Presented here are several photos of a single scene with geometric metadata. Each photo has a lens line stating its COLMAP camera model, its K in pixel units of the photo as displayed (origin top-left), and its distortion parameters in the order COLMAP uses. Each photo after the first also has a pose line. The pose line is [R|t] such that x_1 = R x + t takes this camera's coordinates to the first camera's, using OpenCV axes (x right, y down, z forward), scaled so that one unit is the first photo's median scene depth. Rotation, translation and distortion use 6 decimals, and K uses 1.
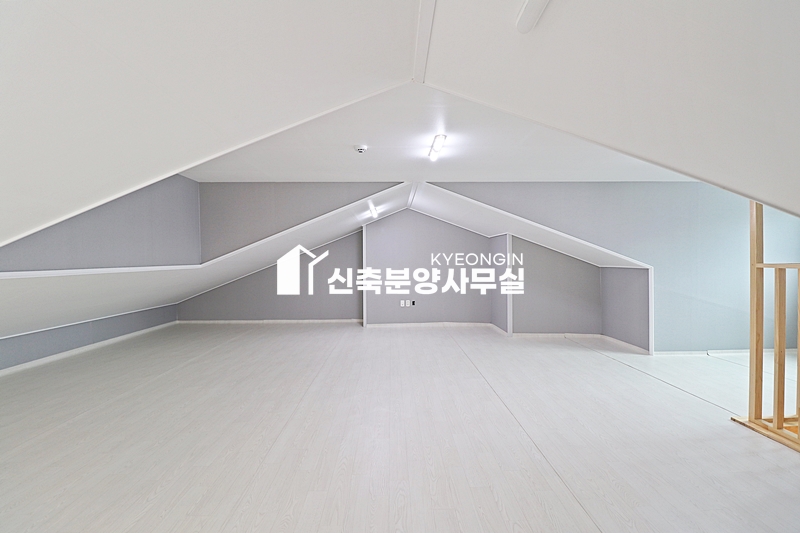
lens RADIAL K [[379.7, 0, 402.1], [0, 379.7, 259.0], [0, 0, 1]] dist [0.001575, -0.012849]
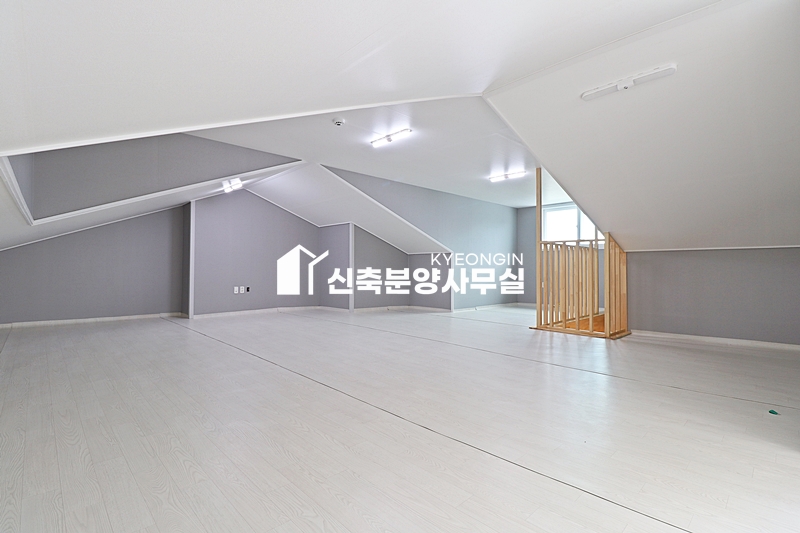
lens RADIAL K [[379.7, 0, 402.1], [0, 379.7, 259.0], [0, 0, 1]] dist [0.001575, -0.012849]
pose [[0.734342, 0.024138, 0.678350, -0.380984], [-0.007668, 0.999599, -0.027268, 0.072287], [-0.678736, 0.014823, 0.734232, 0.044147]]
